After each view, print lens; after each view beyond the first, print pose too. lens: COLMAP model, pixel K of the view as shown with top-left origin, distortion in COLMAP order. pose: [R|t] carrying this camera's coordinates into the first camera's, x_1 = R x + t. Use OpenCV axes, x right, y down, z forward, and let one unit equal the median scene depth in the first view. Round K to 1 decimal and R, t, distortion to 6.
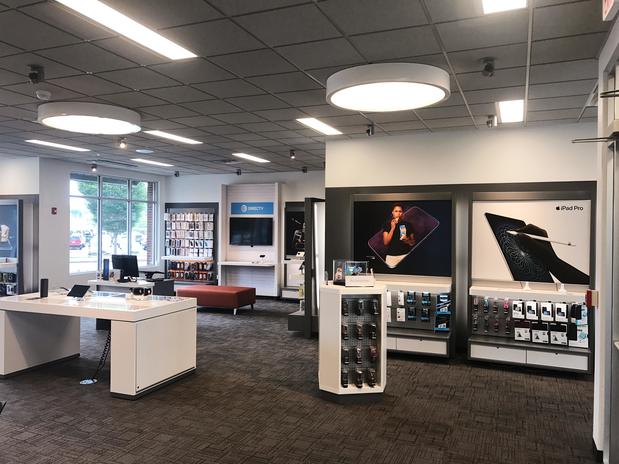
lens RADIAL K [[505.6, 0, 309.3], [0, 505.6, 230.9], [0, 0, 1]] dist [0.007837, 0.001342]
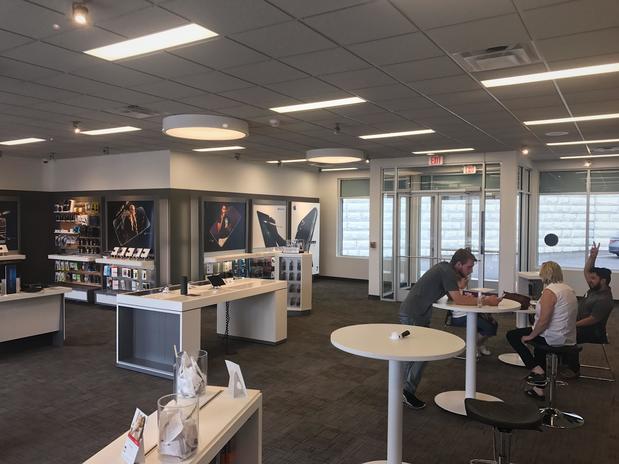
lens RADIAL K [[505.6, 0, 309.7], [0, 505.6, 230.9], [0, 0, 1]] dist [0.007837, 0.001342]
pose [[0.150359, -0.037585, 0.987917, -1.295049], [0.004664, 0.999293, 0.037307, -0.028844], [-0.988621, -0.001002, 0.150428, 0.521952]]
